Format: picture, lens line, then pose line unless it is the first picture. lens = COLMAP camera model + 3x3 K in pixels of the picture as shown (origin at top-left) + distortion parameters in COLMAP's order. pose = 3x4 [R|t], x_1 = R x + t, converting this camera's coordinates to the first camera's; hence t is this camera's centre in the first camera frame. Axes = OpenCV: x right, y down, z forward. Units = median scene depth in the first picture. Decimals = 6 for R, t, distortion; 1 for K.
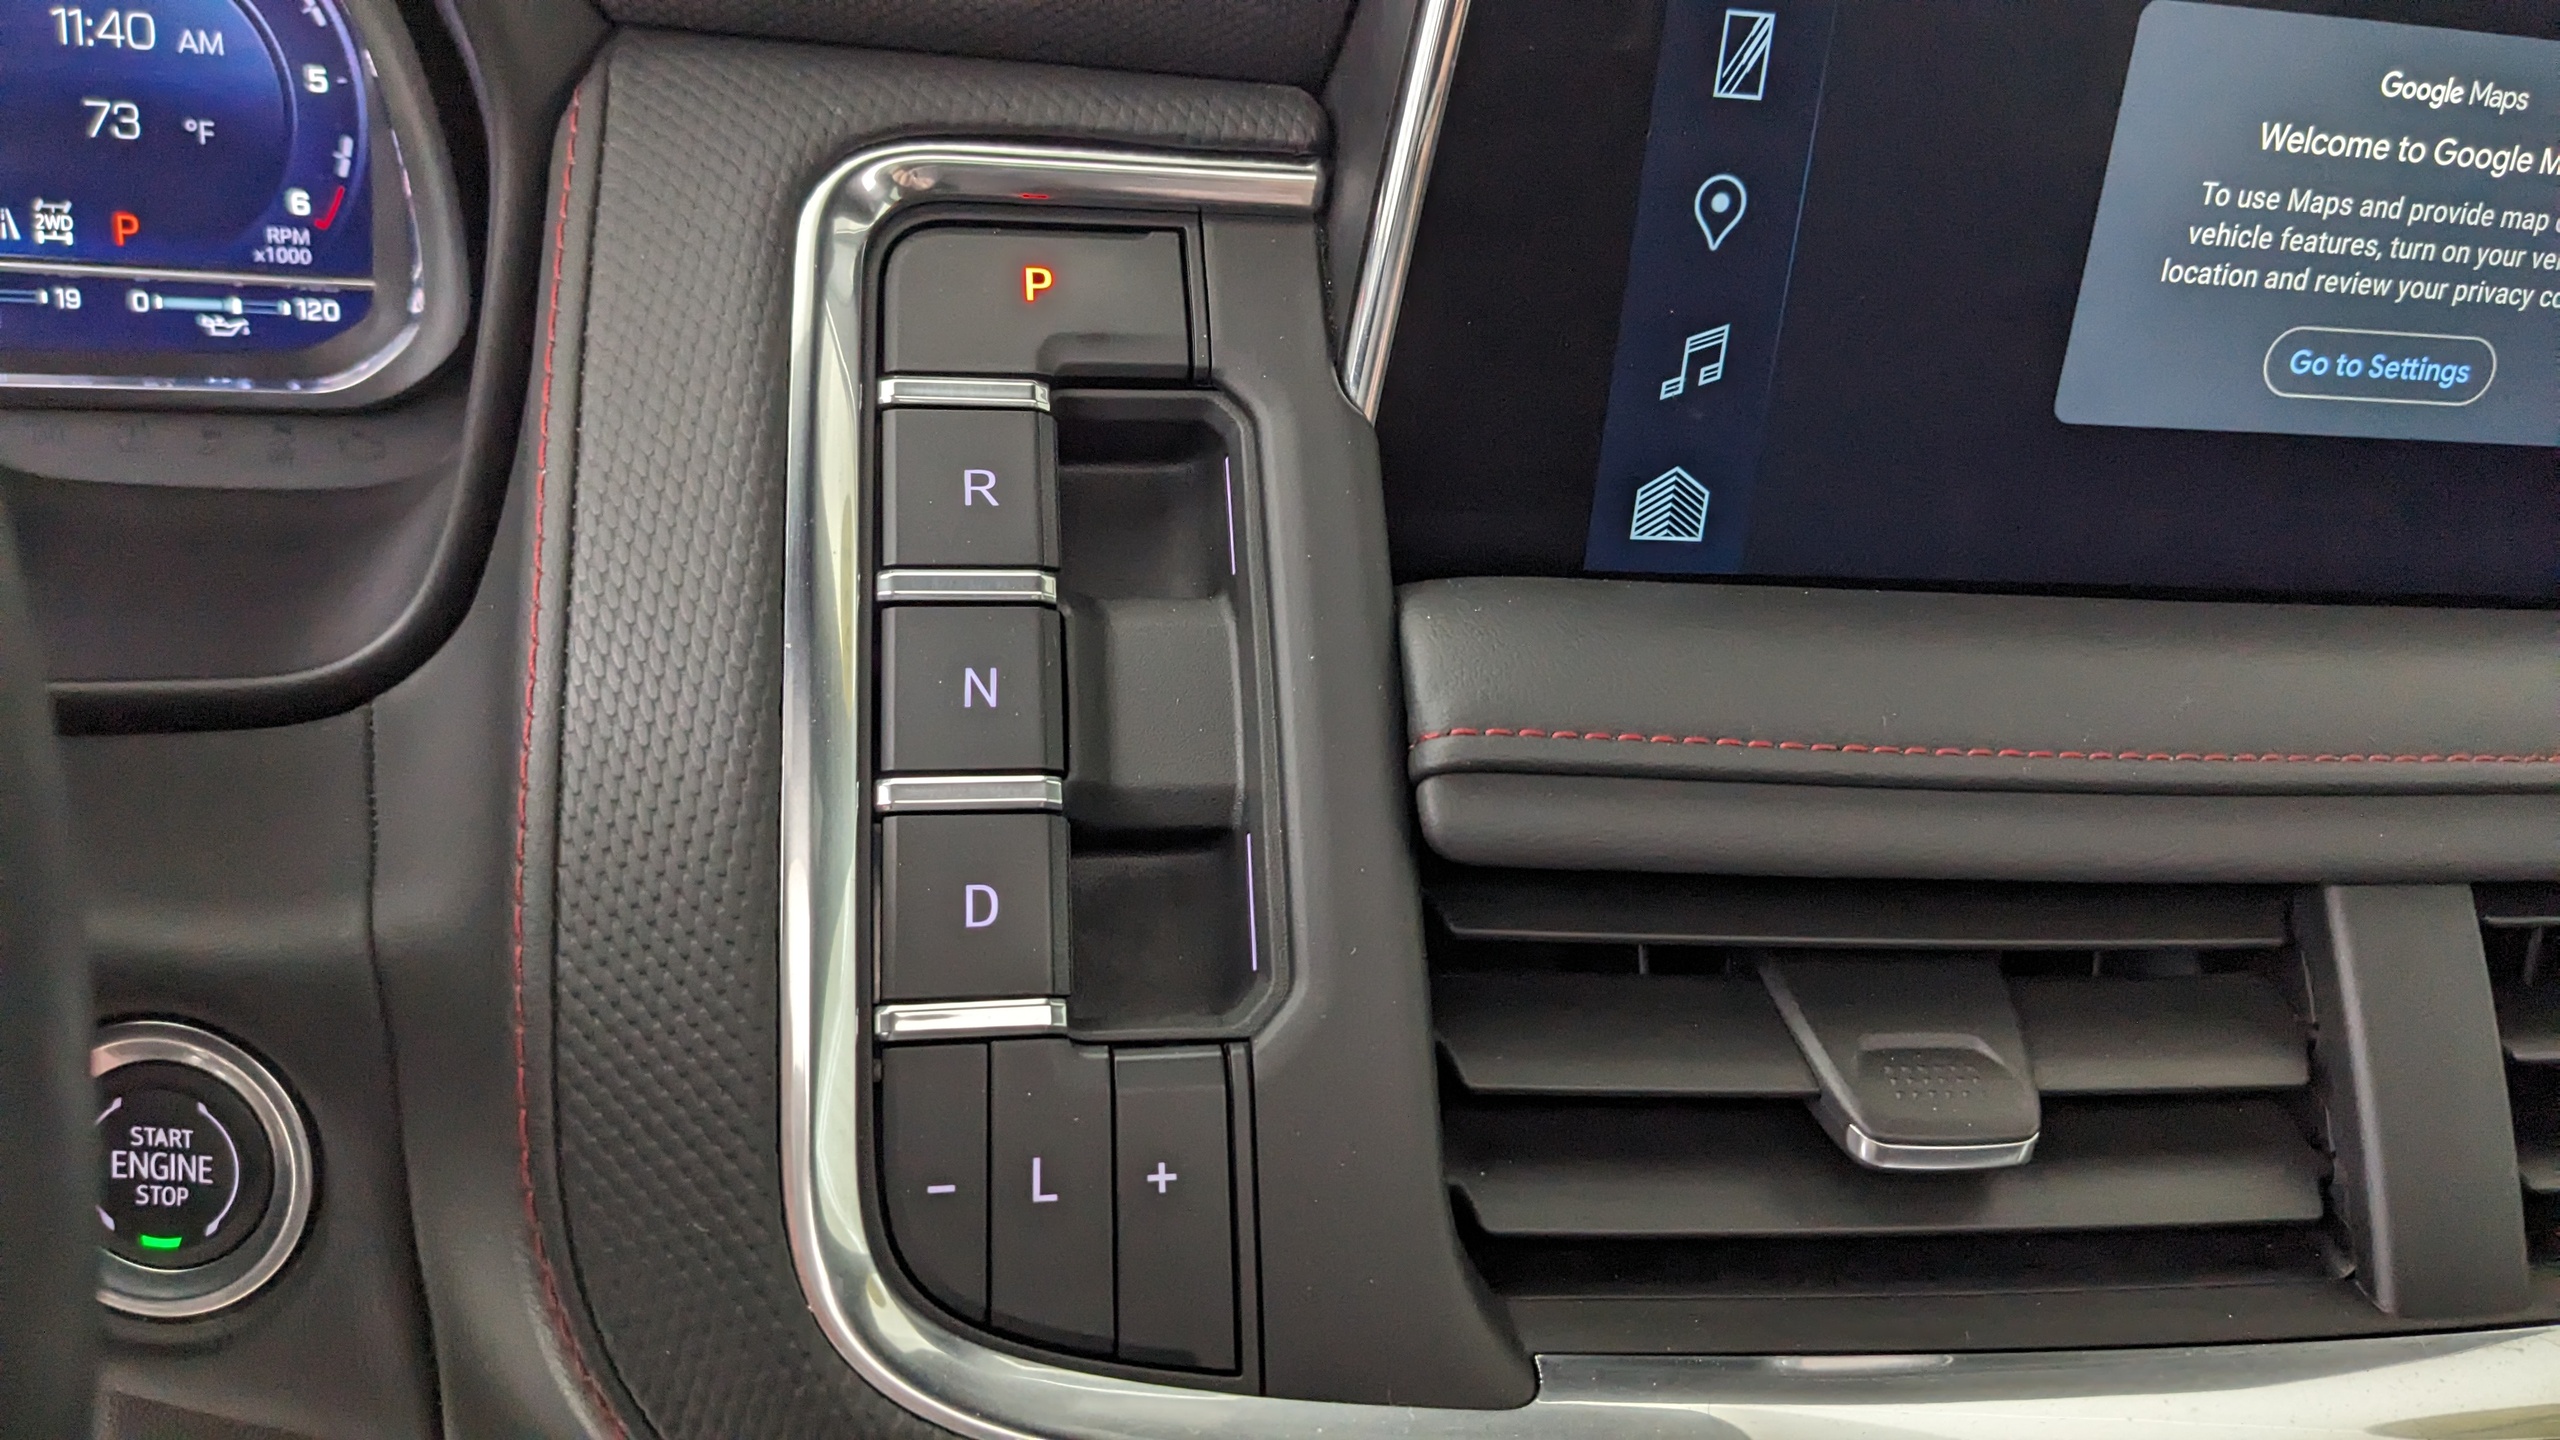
lens RADIAL K [[2065.5, 0, 1319.1], [0, 2065.5, 642.8], [0, 0, 1]] dist [0.044309, -0.097840]
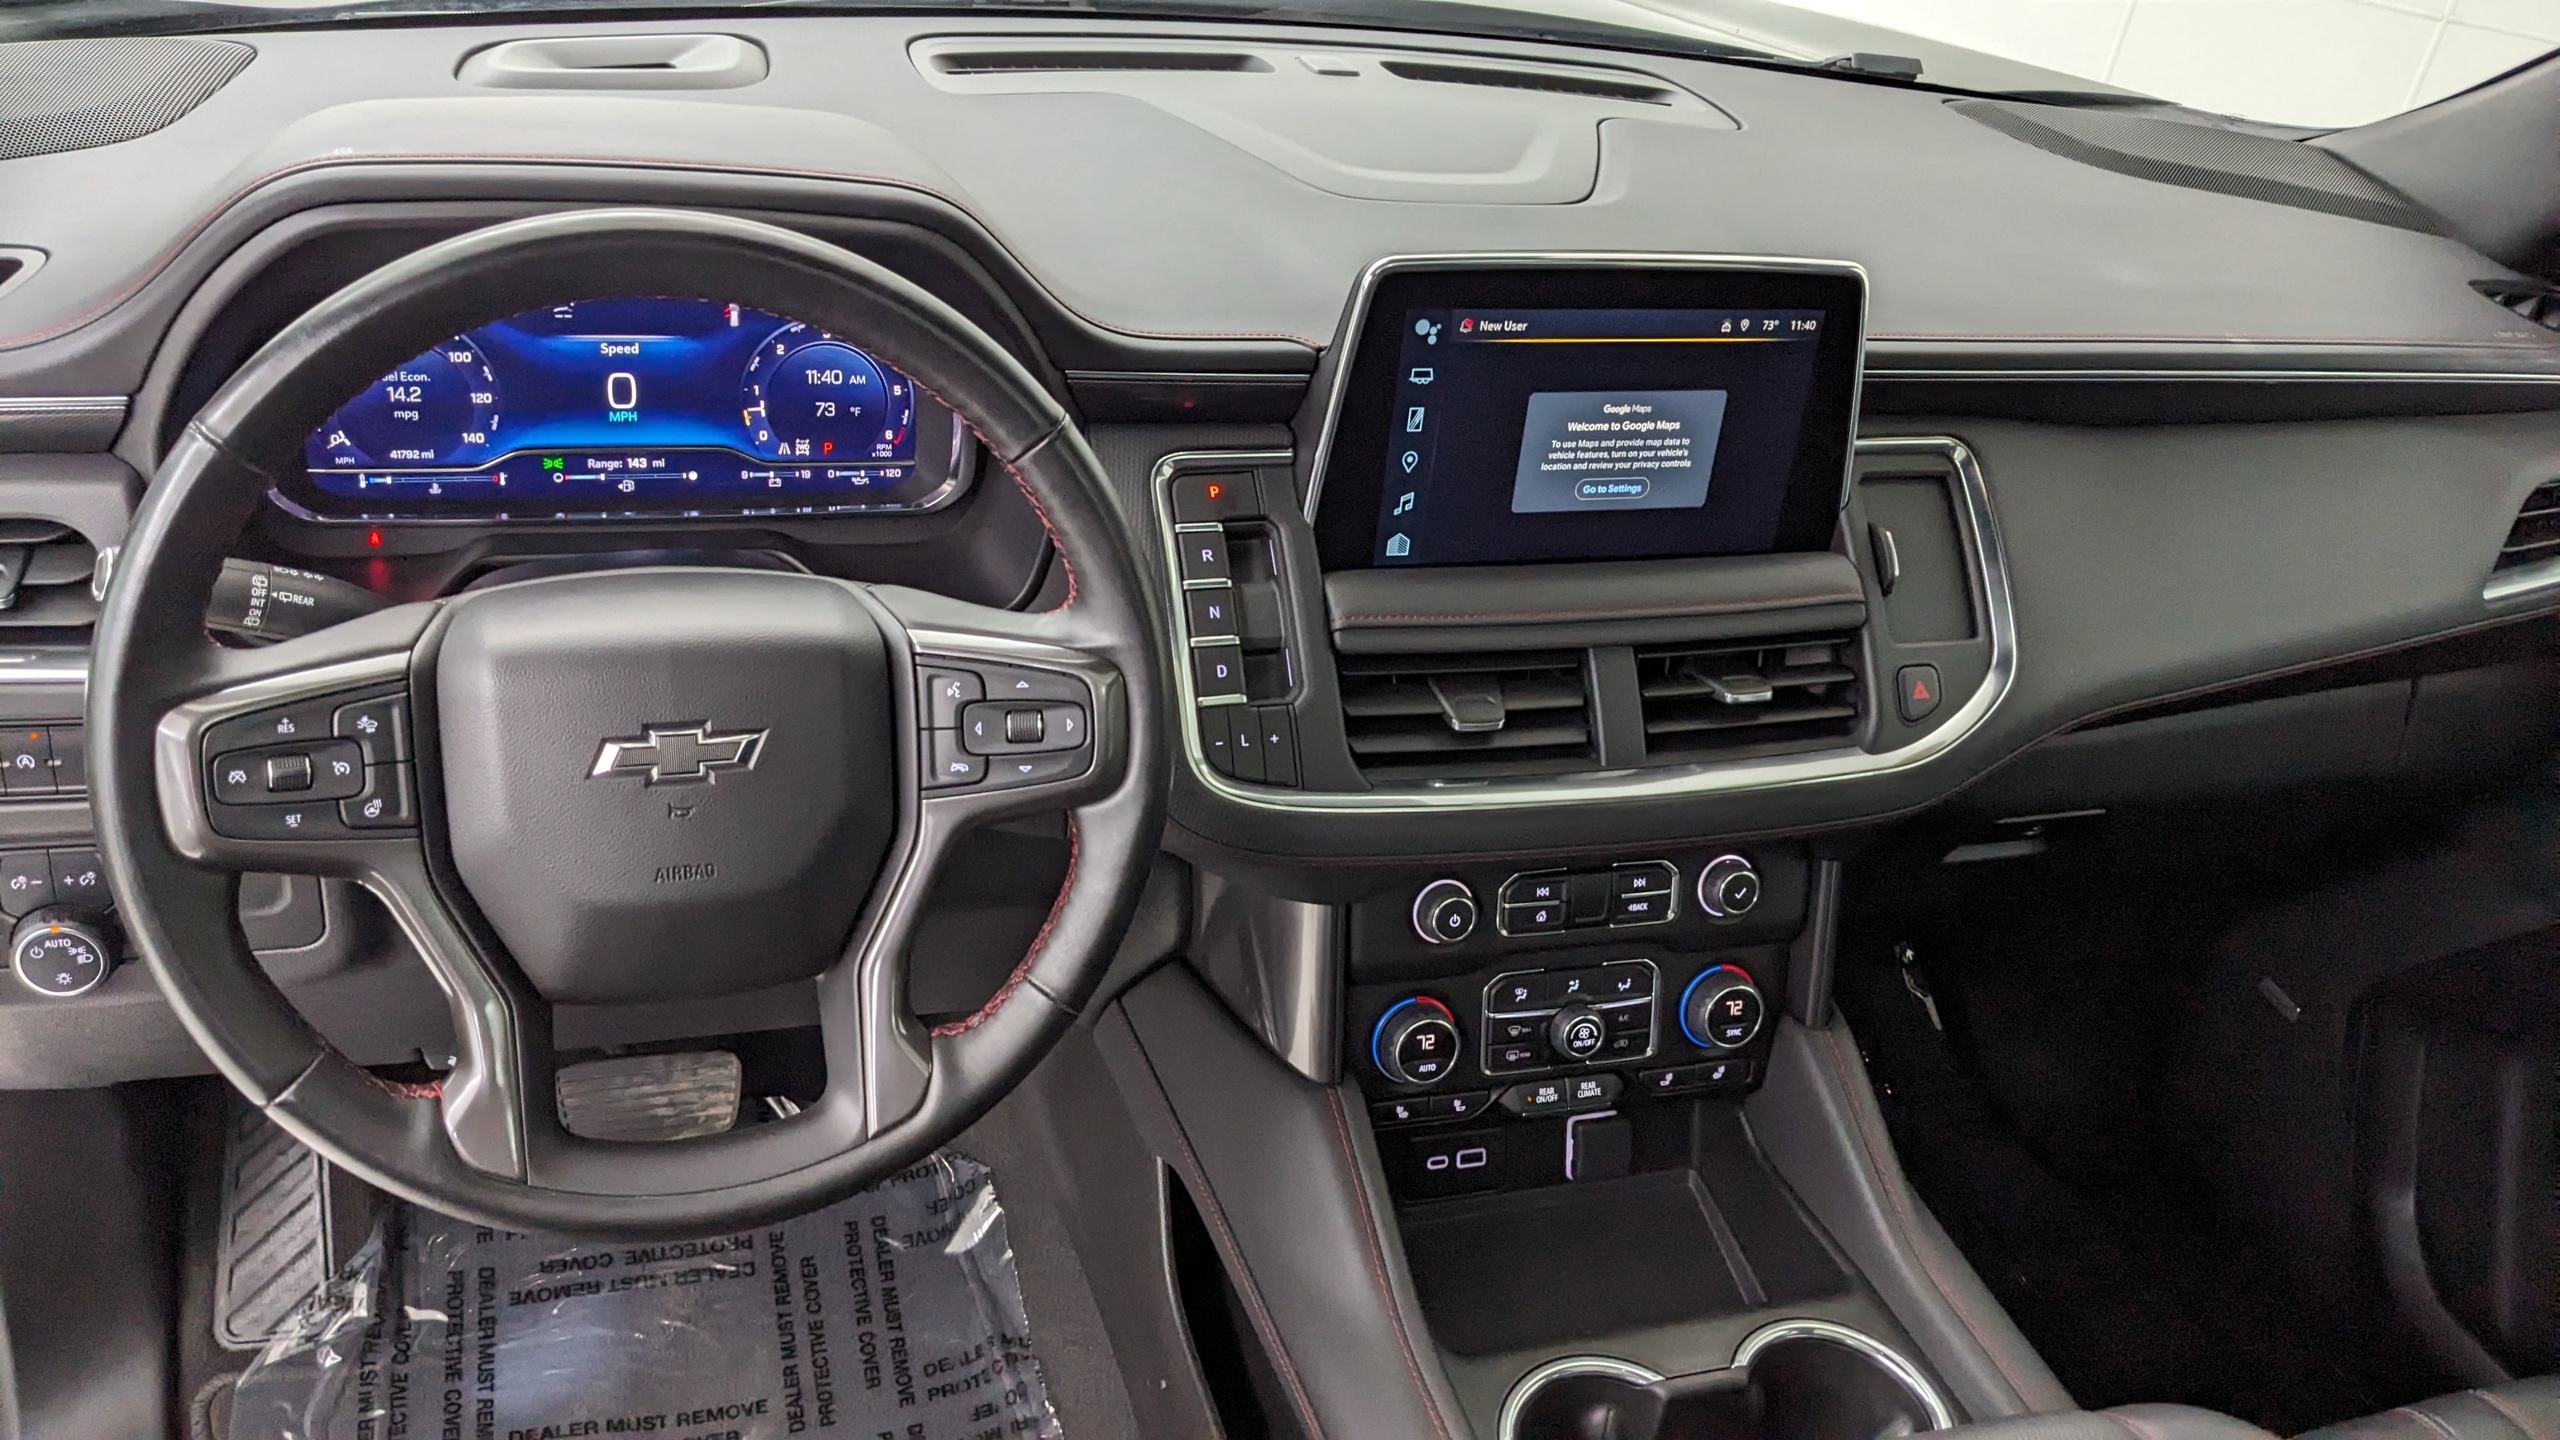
lens RADIAL K [[2065.5, 0, 1269.7], [0, 2065.5, 736.2], [0, 0, 1]] dist [0.044309, -0.097840]
pose [[0.991990, -0.053483, 0.114434, -0.426003], [0.038715, 0.991071, 0.127593, -0.190966], [-0.120236, -0.122141, 0.985203, -2.255776]]
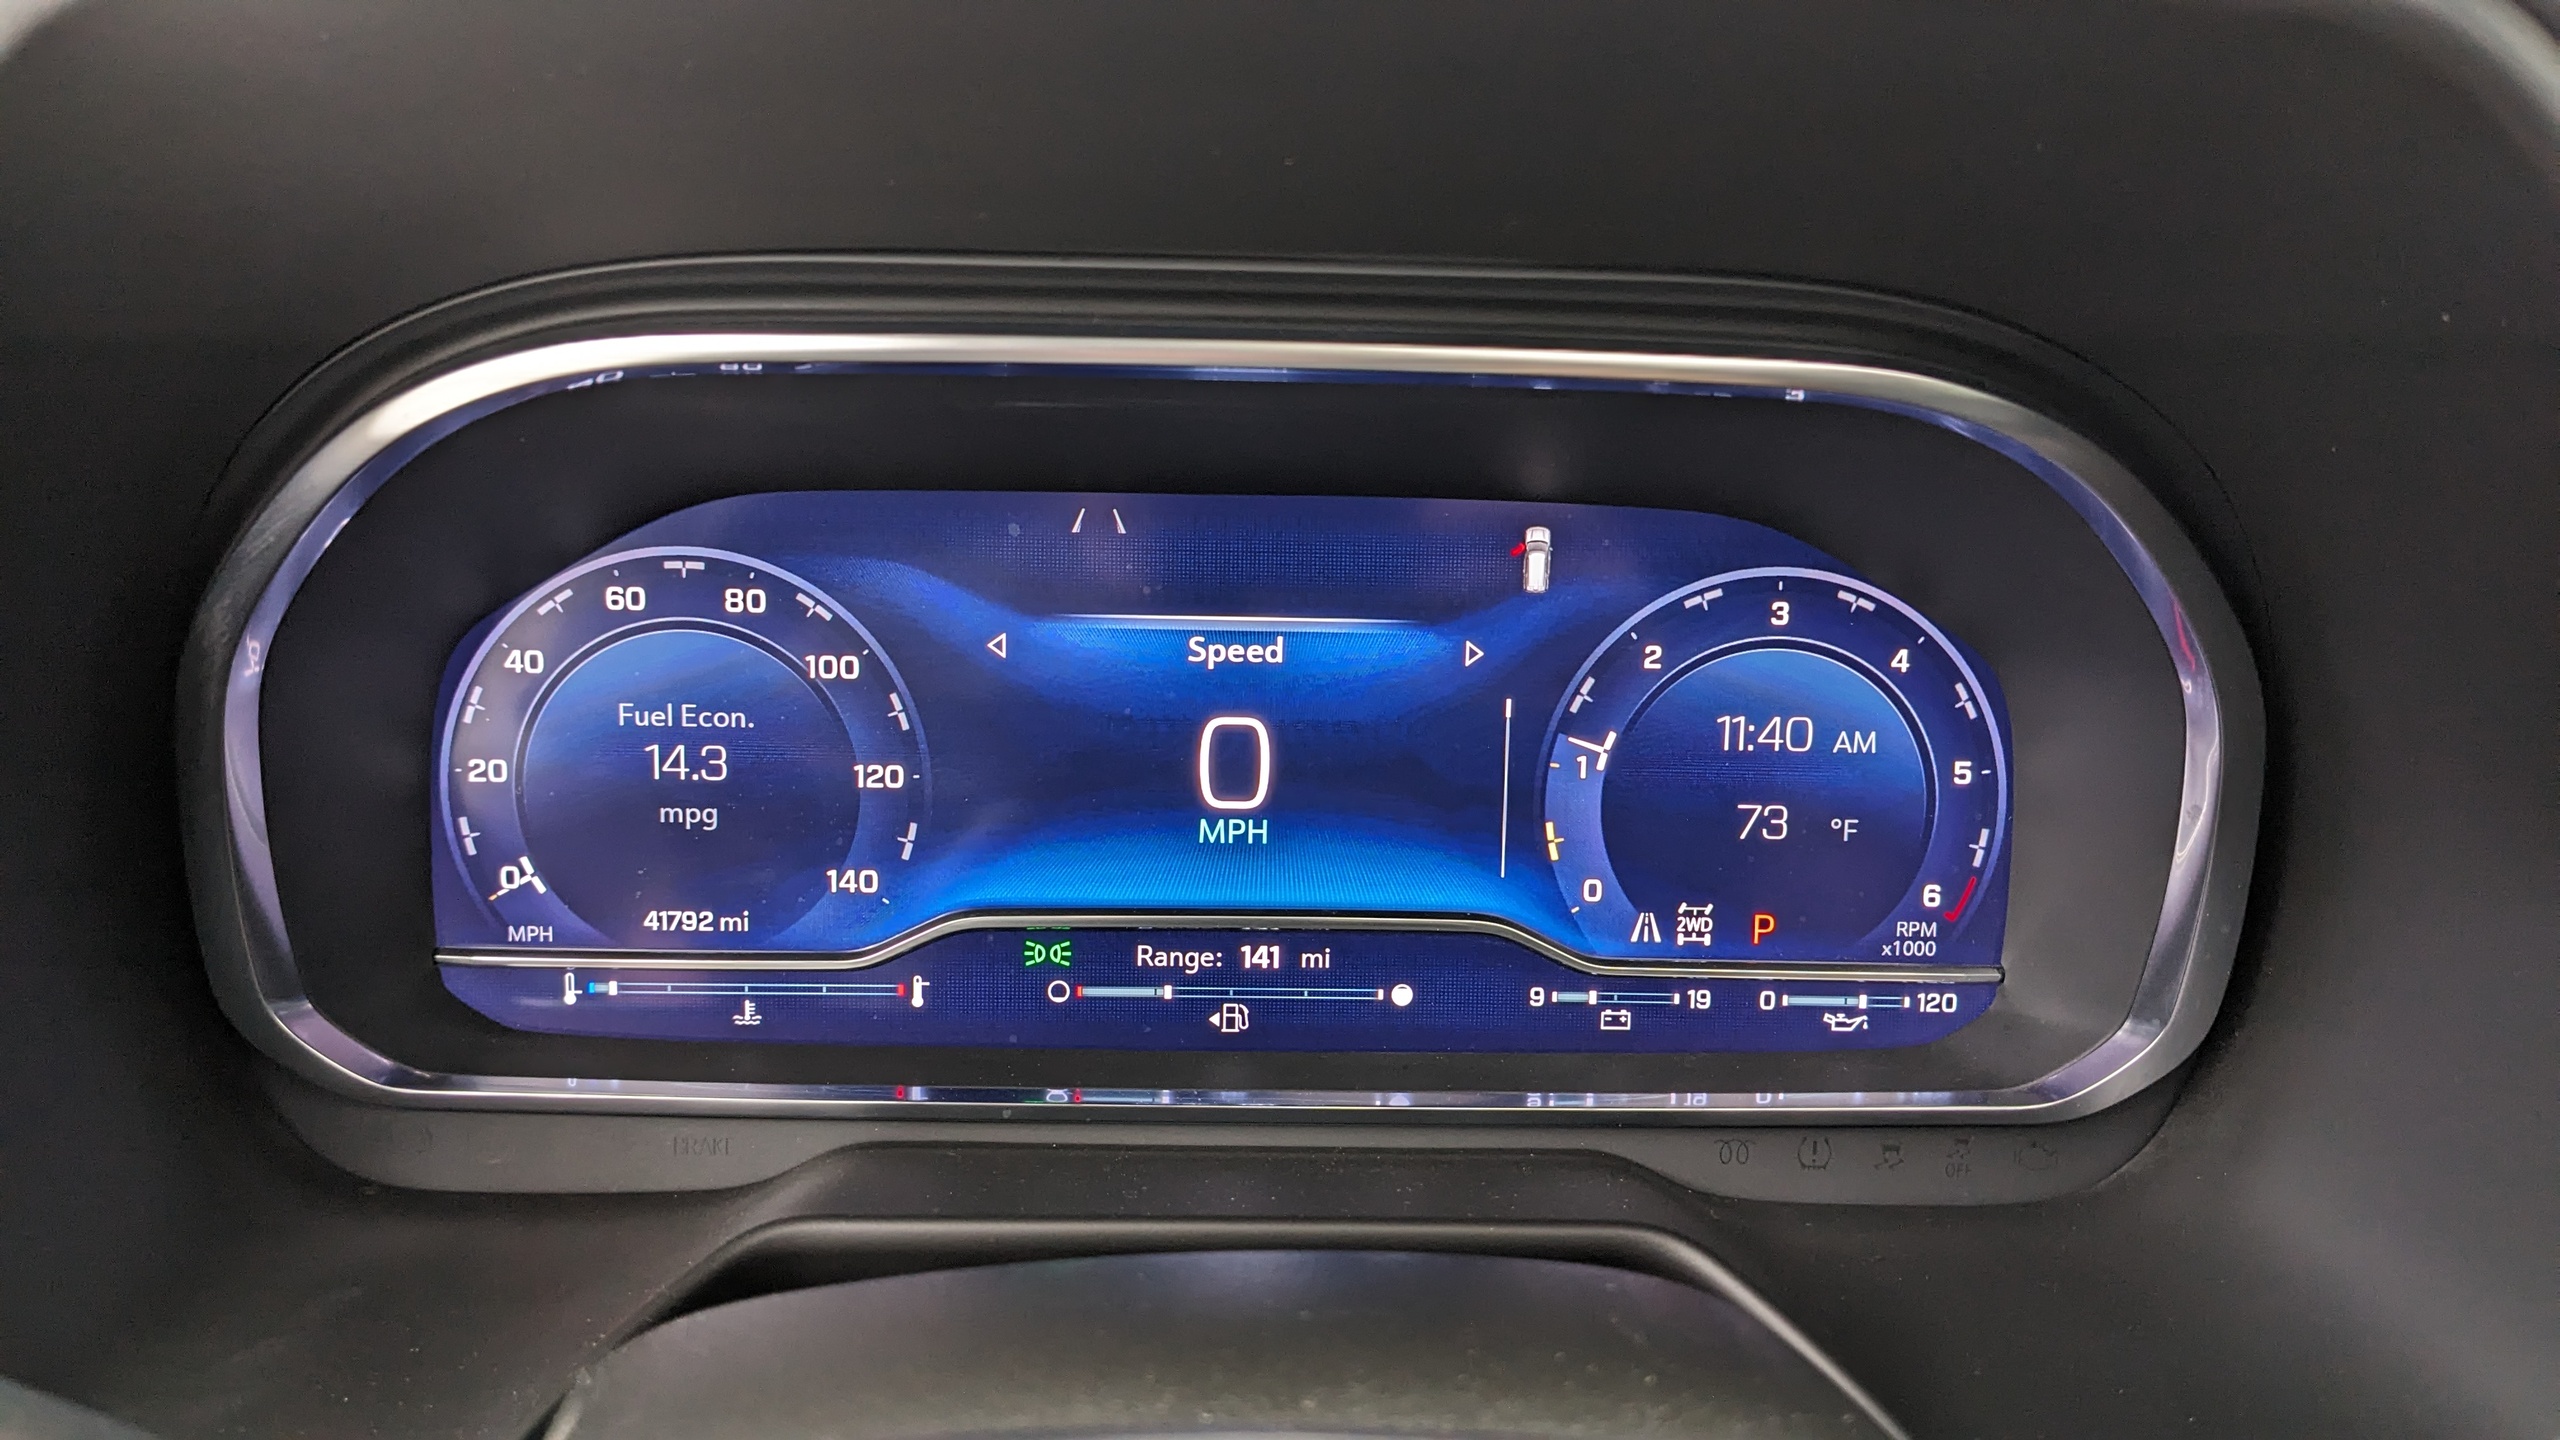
lens RADIAL K [[2065.5, 0, 1295.9], [0, 2065.5, 708.6], [0, 0, 1]] dist [0.044309, -0.097840]
pose [[0.985576, -0.033992, -0.165786, -0.800662], [0.010301, 0.989853, -0.141718, -0.212186], [0.168922, 0.137966, 0.975926, -0.008341]]
